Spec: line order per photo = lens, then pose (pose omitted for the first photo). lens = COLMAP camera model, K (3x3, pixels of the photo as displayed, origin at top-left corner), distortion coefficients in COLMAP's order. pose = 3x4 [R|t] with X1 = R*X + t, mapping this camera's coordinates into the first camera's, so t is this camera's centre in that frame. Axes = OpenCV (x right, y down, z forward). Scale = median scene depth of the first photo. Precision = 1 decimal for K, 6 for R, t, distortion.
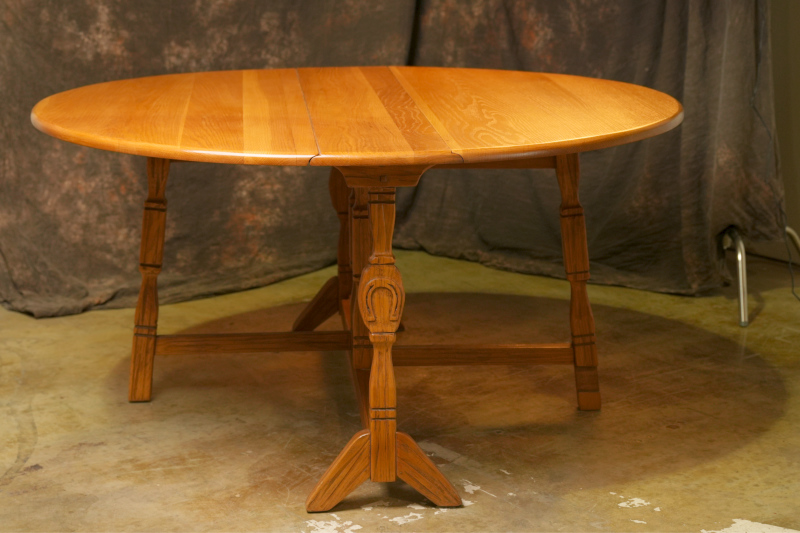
lens RADIAL K [[1554.3, 0, 400.0], [0, 1554.3, 266.5], [0, 0, 1]] dist [0.016799, 0.012883]
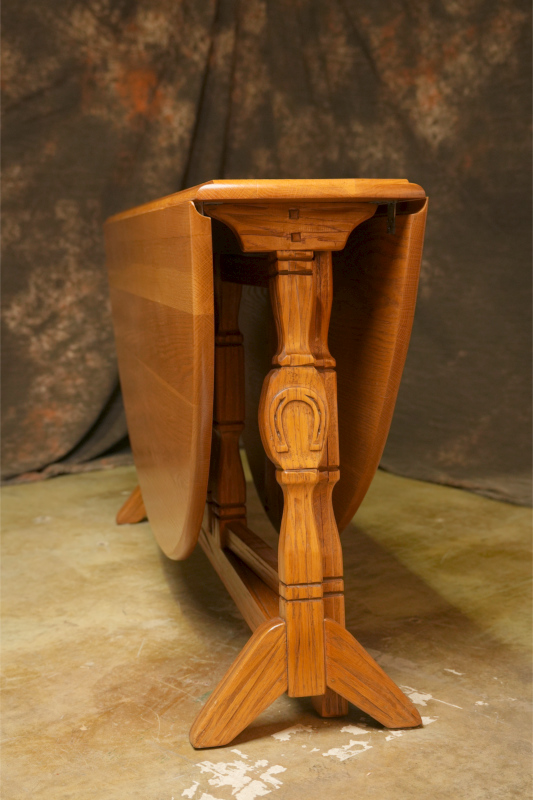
lens RADIAL K [[1242.3, 0, 266.5], [0, 1242.3, 400.0], [0, 0, 1]] dist [-0.013345, 0.021051]
pose [[0.994647, -0.032450, 0.098099, -0.067497], [0.041367, 0.995058, -0.090269, 0.053086], [-0.094685, 0.093844, 0.991074, 0.411068]]
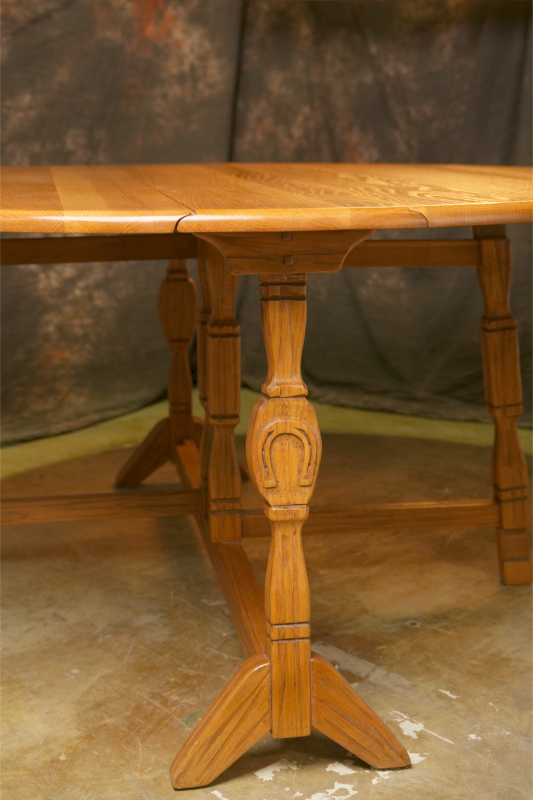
lens RADIAL K [[1242.3, 0, 266.5], [0, 1242.3, 400.0], [0, 0, 1]] dist [-0.013345, 0.021051]
pose [[0.996802, -0.021870, 0.076858, -0.050995], [0.022313, 0.999739, -0.004907, 0.001666], [-0.076730, 0.006607, 0.997030, 0.433537]]
